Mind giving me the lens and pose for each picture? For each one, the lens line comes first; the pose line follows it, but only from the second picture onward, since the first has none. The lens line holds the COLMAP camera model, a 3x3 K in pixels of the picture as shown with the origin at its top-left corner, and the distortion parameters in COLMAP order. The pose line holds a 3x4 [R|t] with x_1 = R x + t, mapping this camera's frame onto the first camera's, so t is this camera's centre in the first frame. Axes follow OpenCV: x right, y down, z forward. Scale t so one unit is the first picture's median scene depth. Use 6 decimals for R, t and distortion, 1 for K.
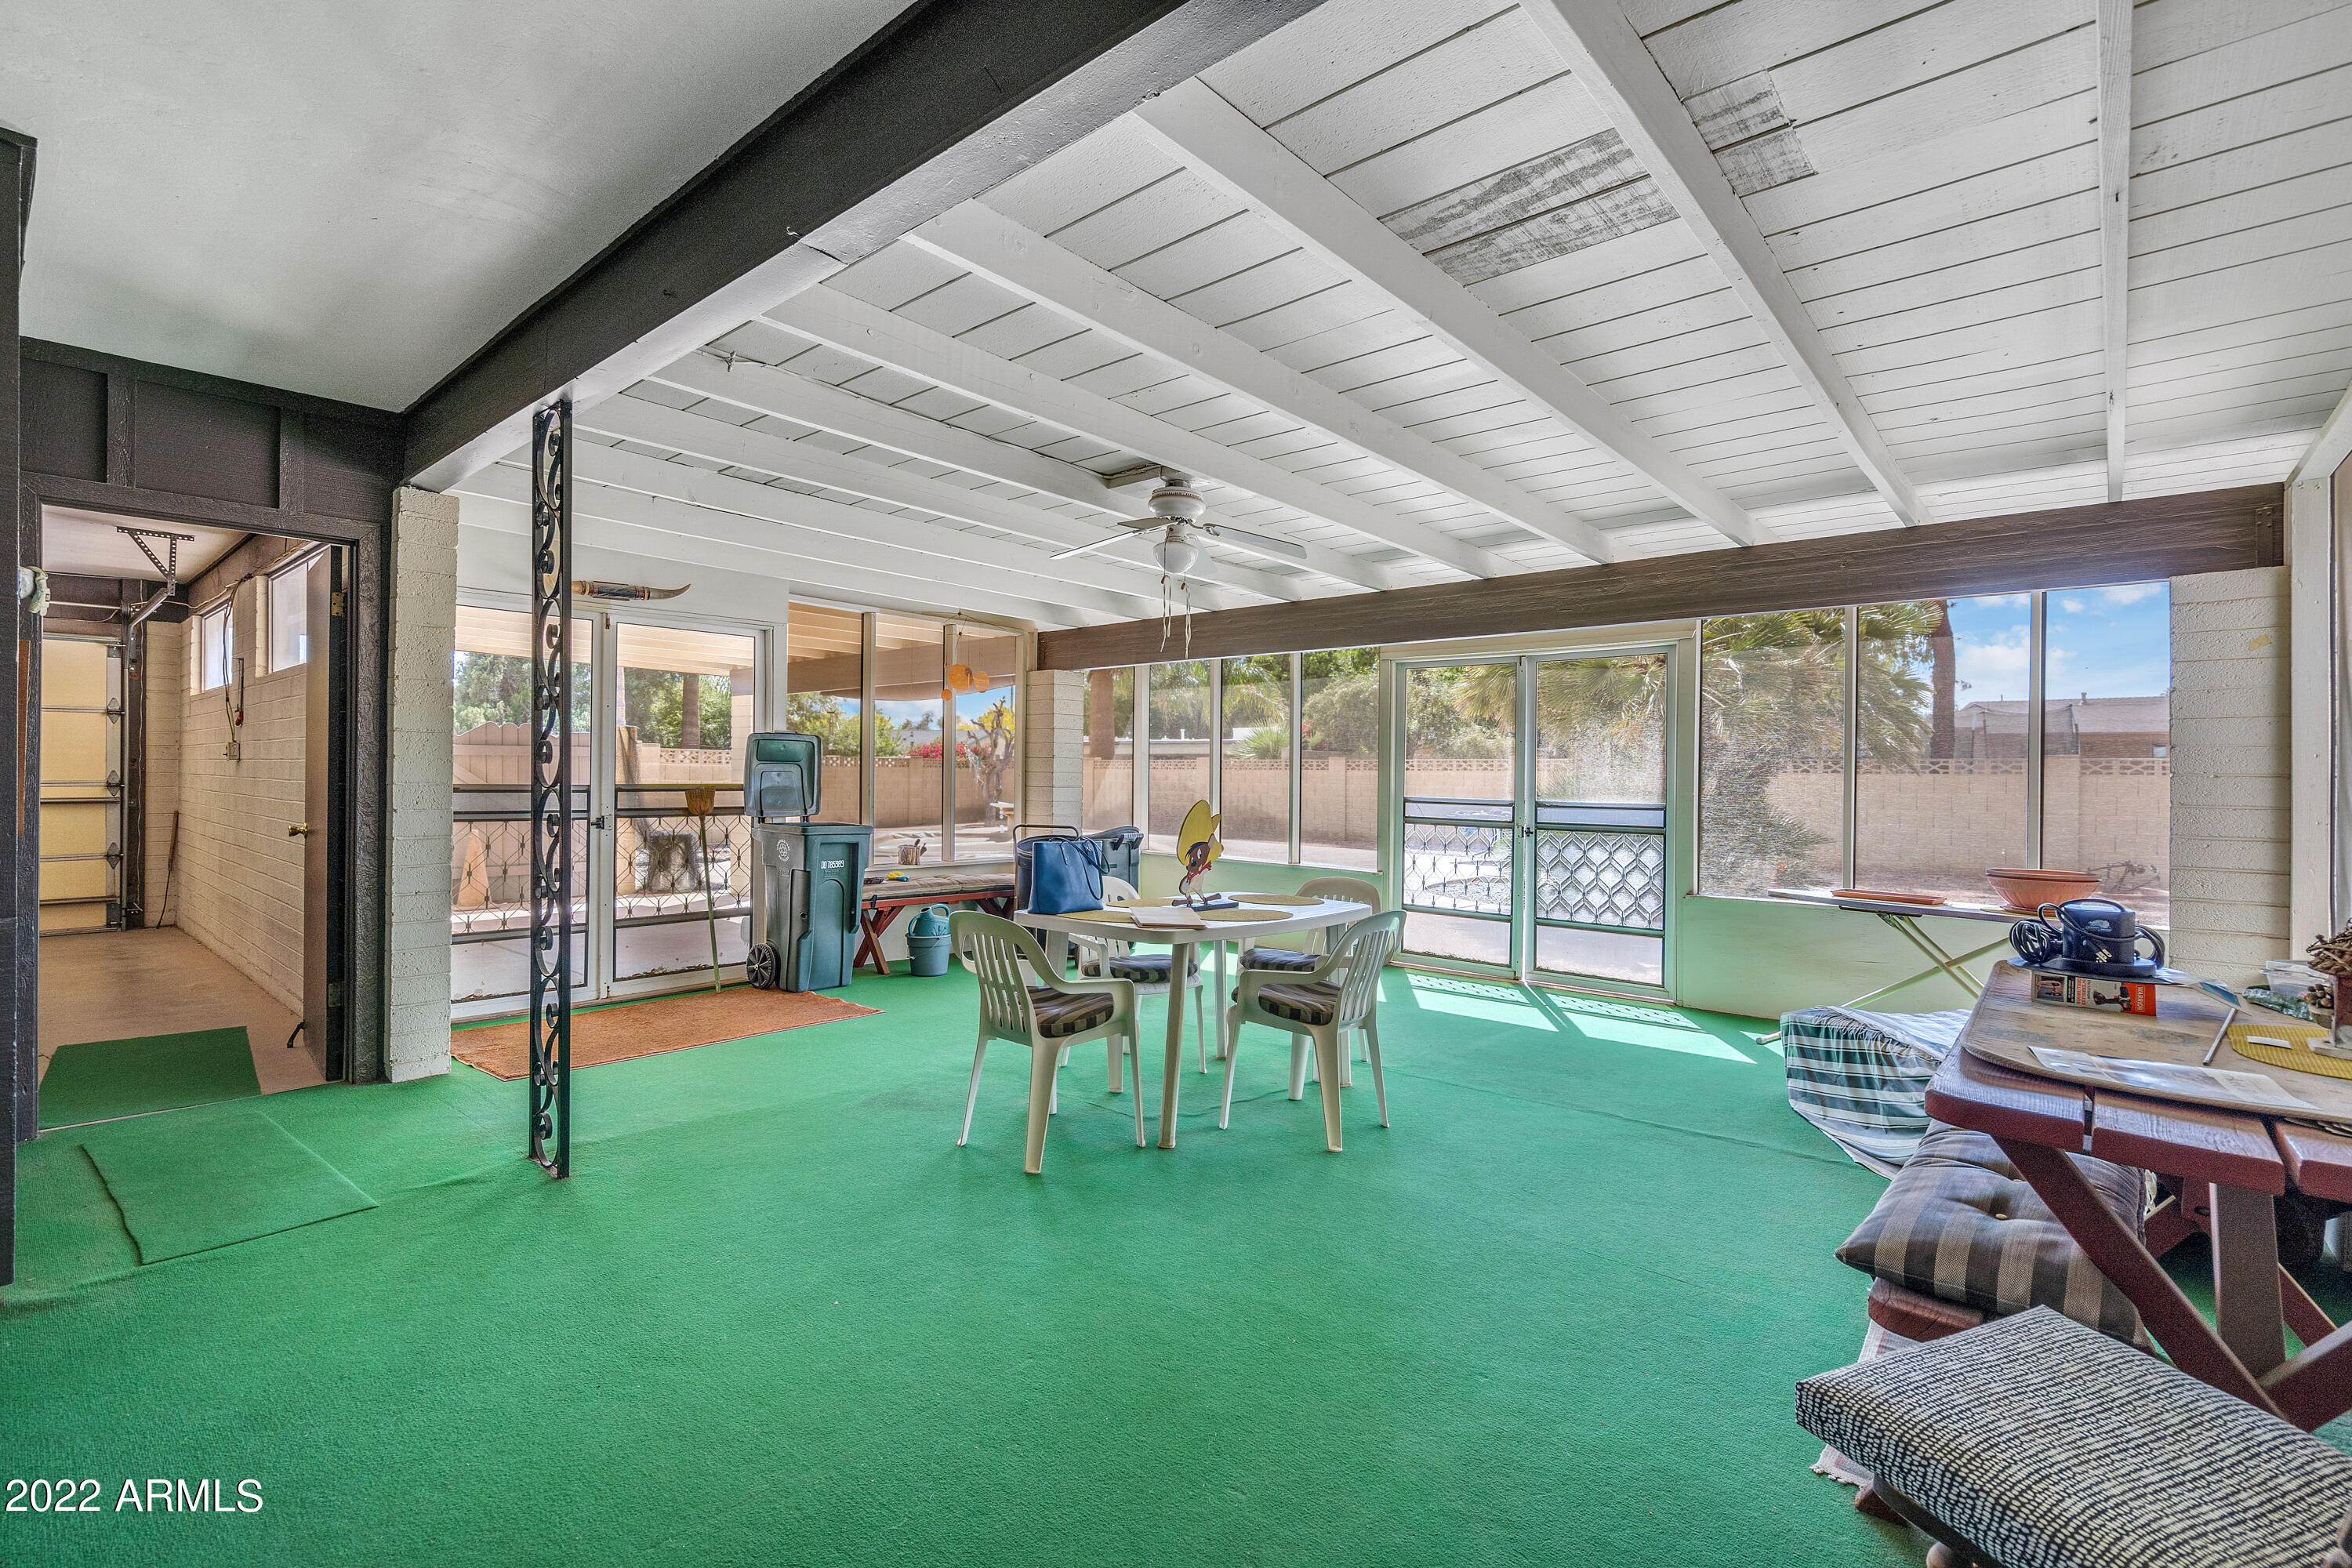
lens RADIAL K [[1083.5, 0, 1194.9], [0, 1083.5, 762.3], [0, 0, 1]] dist [0.000662, 0.002011]
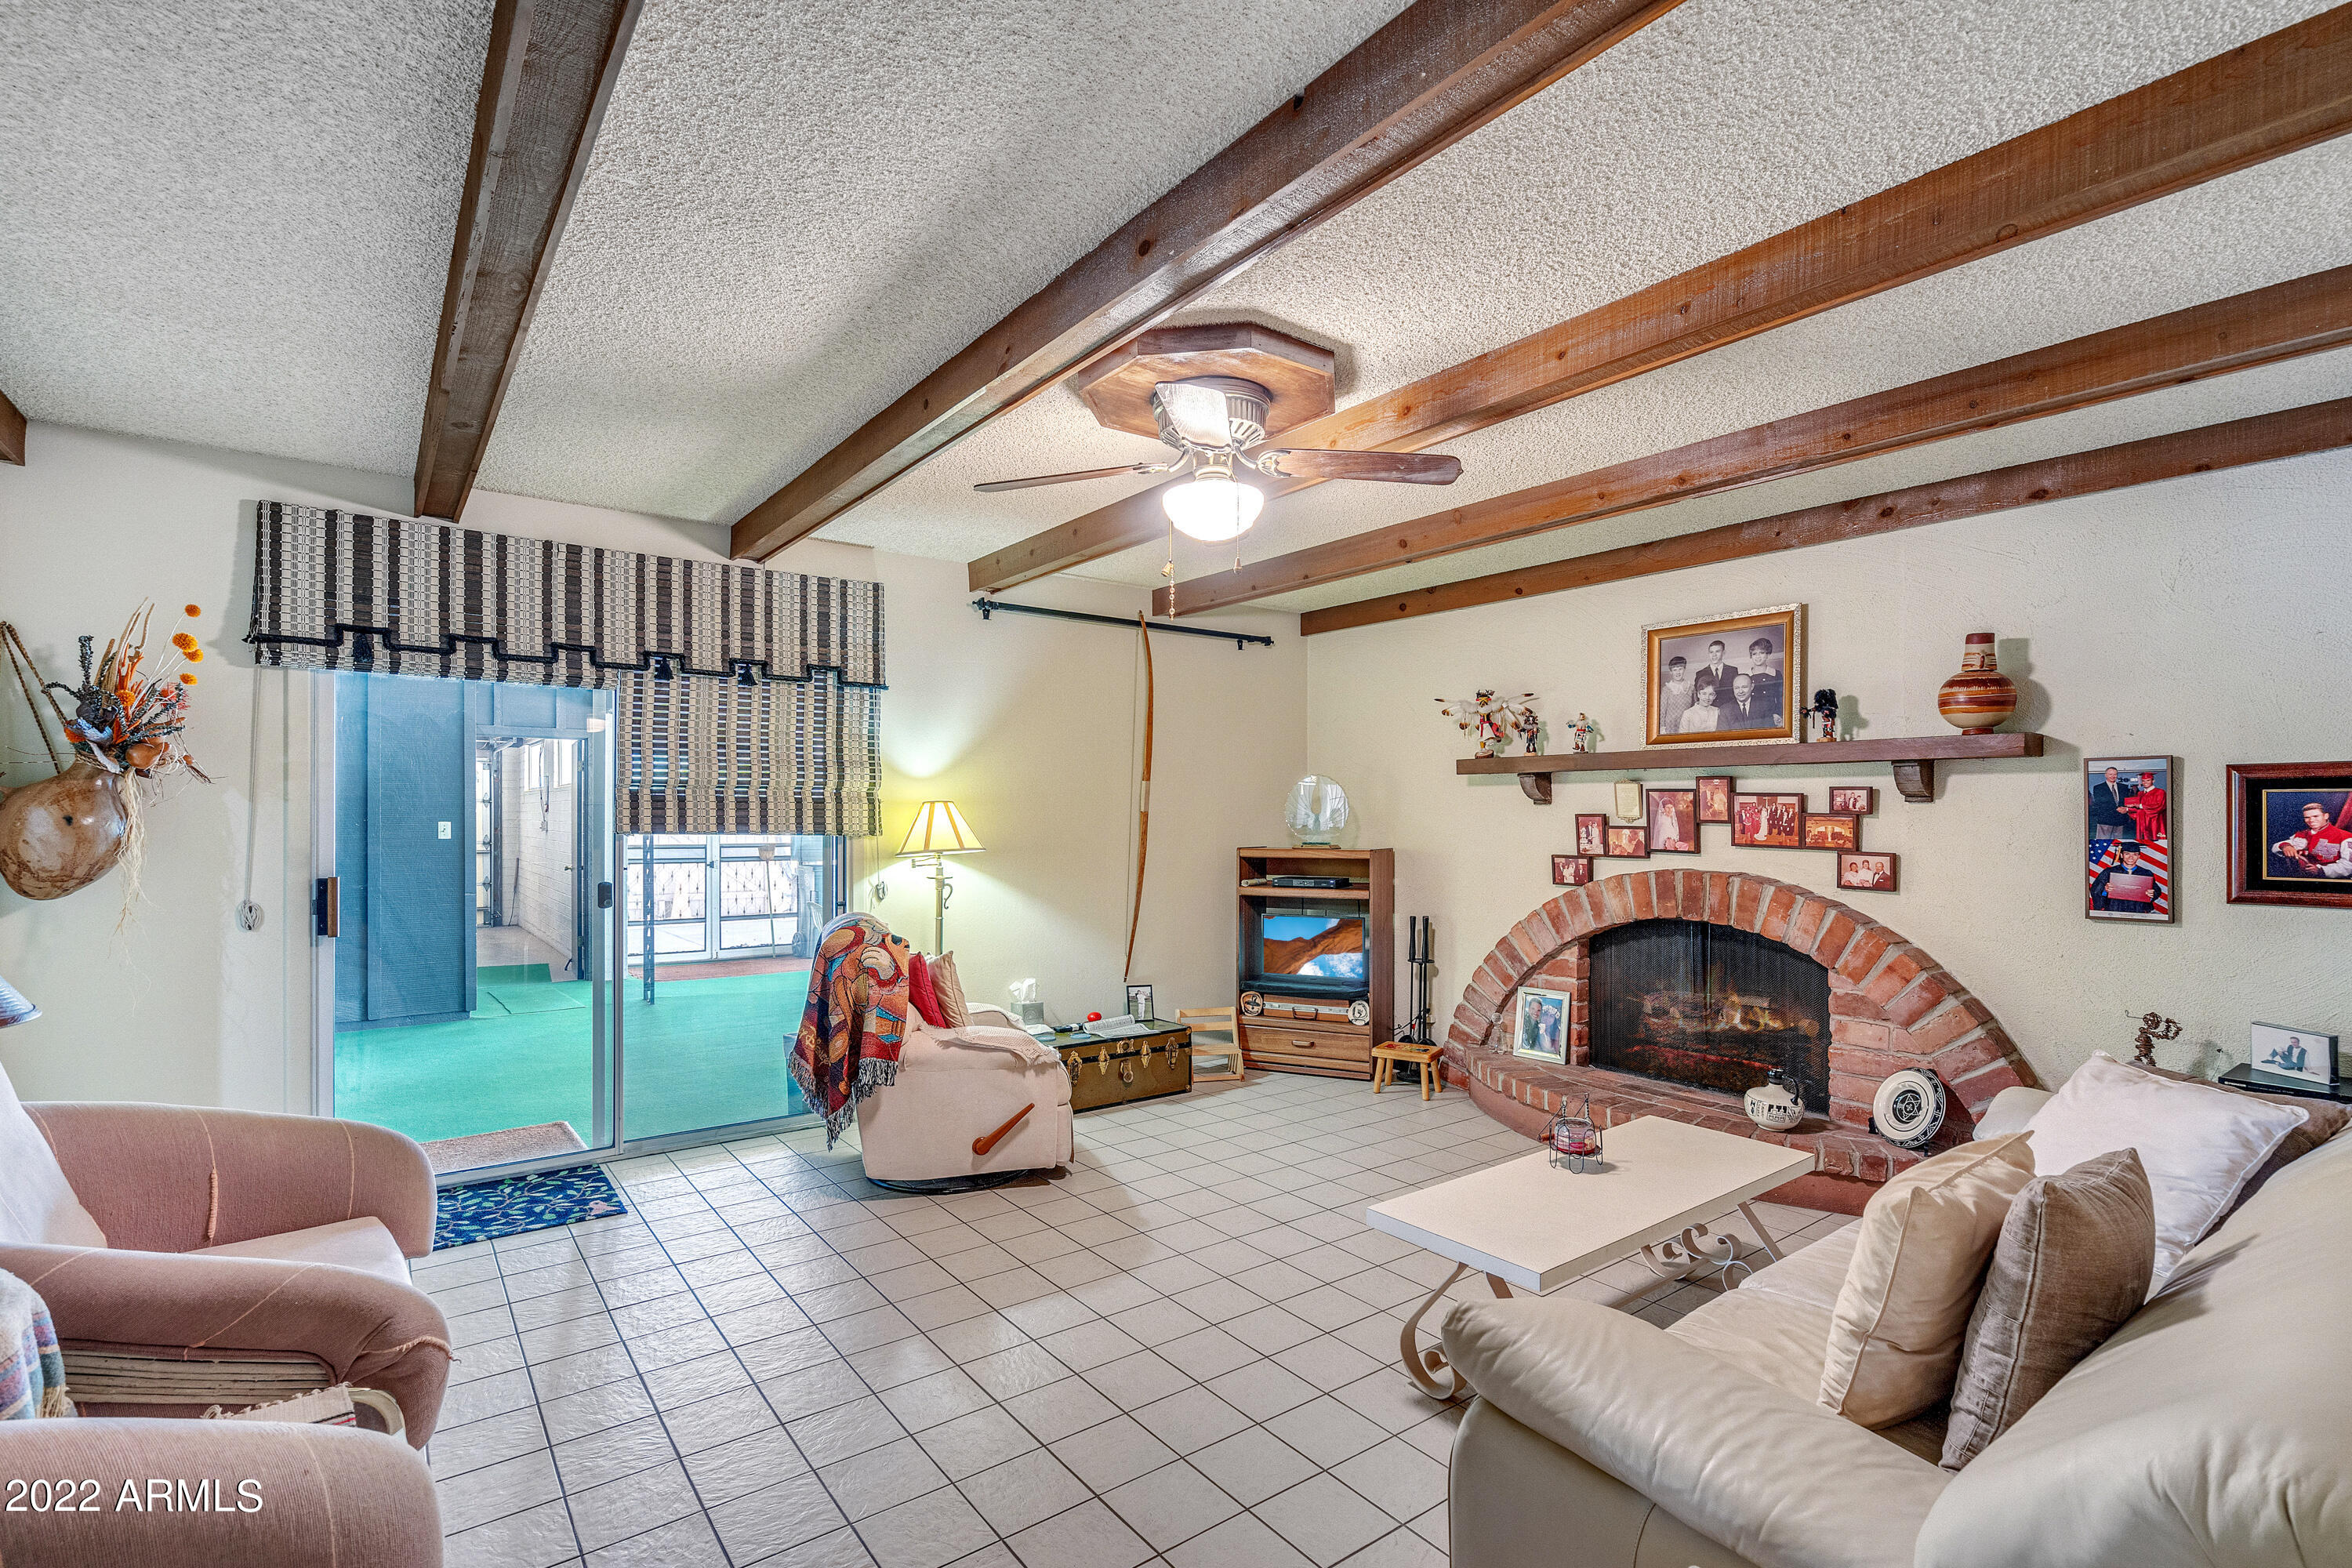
lens RADIAL K [[1083.5, 0, 1199.8], [0, 1083.5, 802.7], [0, 0, 1]] dist [0.000662, 0.002011]
pose [[0.981837, -0.010449, -0.189440, 0.539050], [0.009394, 0.999935, -0.006466, -0.026508], [0.189495, 0.004568, 0.981871, -0.577462]]
